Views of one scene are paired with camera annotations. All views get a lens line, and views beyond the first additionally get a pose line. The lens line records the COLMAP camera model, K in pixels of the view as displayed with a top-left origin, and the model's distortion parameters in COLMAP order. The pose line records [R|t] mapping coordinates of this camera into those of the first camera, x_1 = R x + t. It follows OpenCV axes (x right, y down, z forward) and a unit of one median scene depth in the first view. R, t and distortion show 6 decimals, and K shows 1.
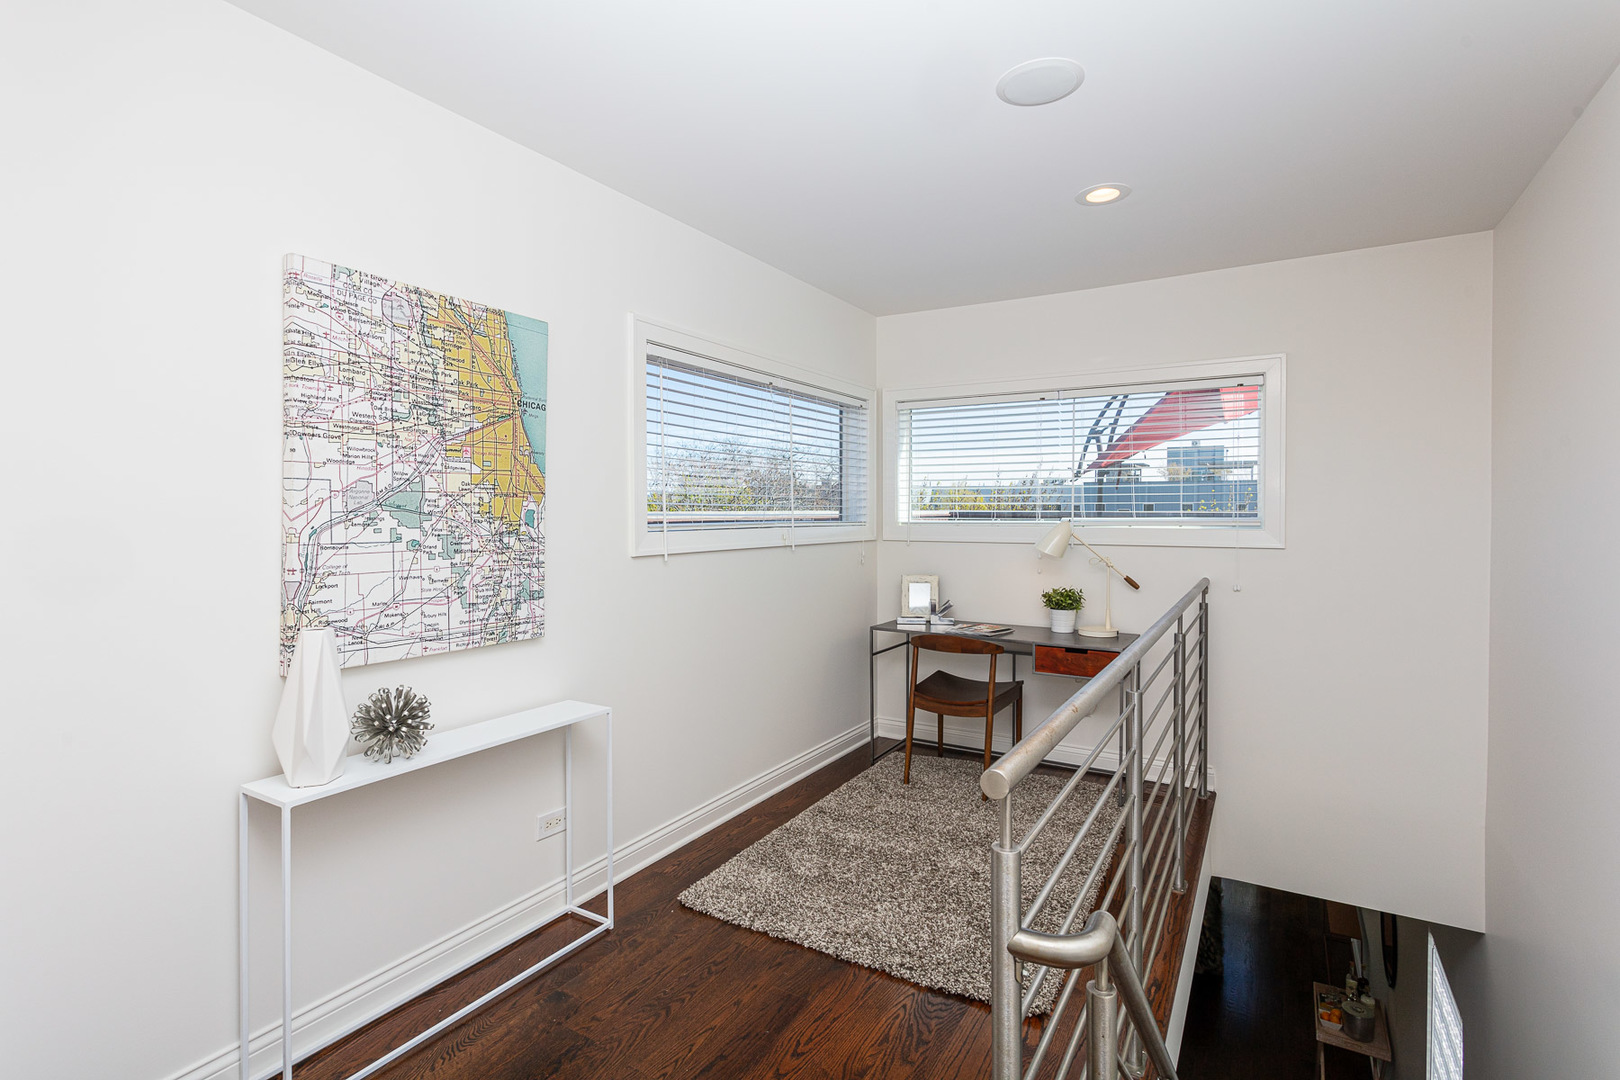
lens RADIAL K [[773.7, 0, 812.7], [0, 773.7, 526.4], [0, 0, 1]] dist [-0.000613, 0.000617]
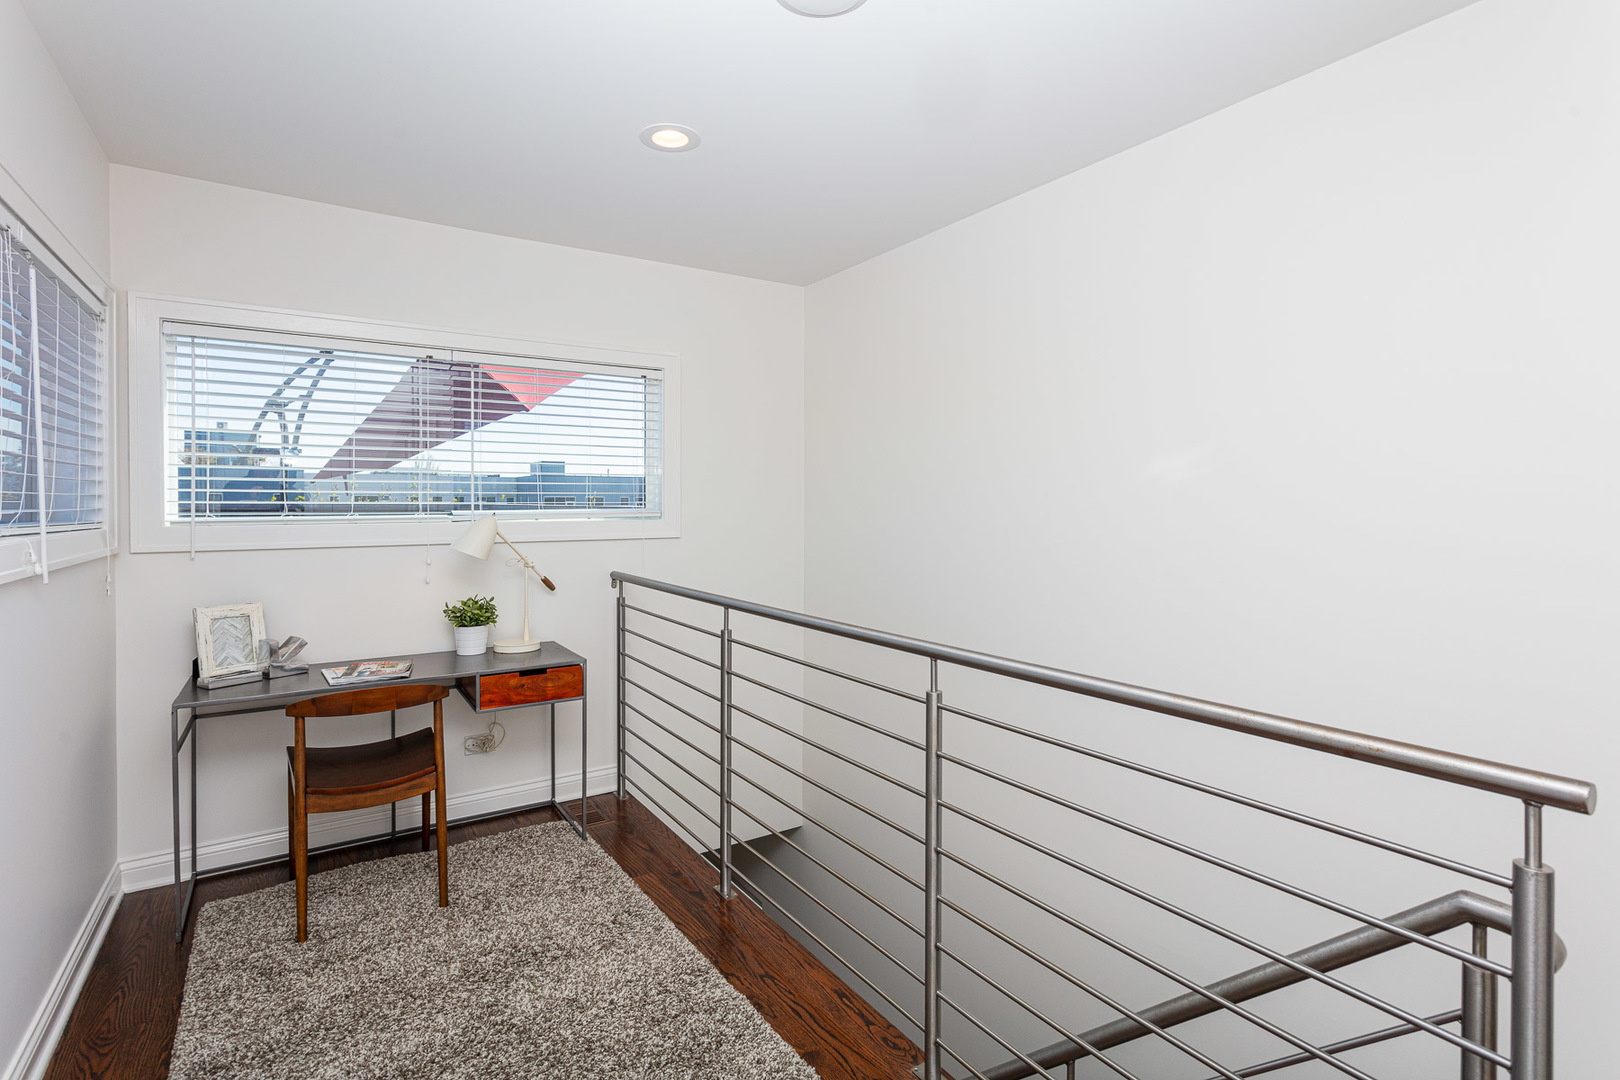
lens RADIAL K [[773.7, 0, 802.0], [0, 773.7, 514.0], [0, 0, 1]] dist [-0.000613, 0.000617]
pose [[0.444848, -0.013921, 0.895498, -0.240915], [0.019023, 0.999800, 0.006093, -0.006211], [-0.895404, 0.014325, 0.445024, 0.342422]]
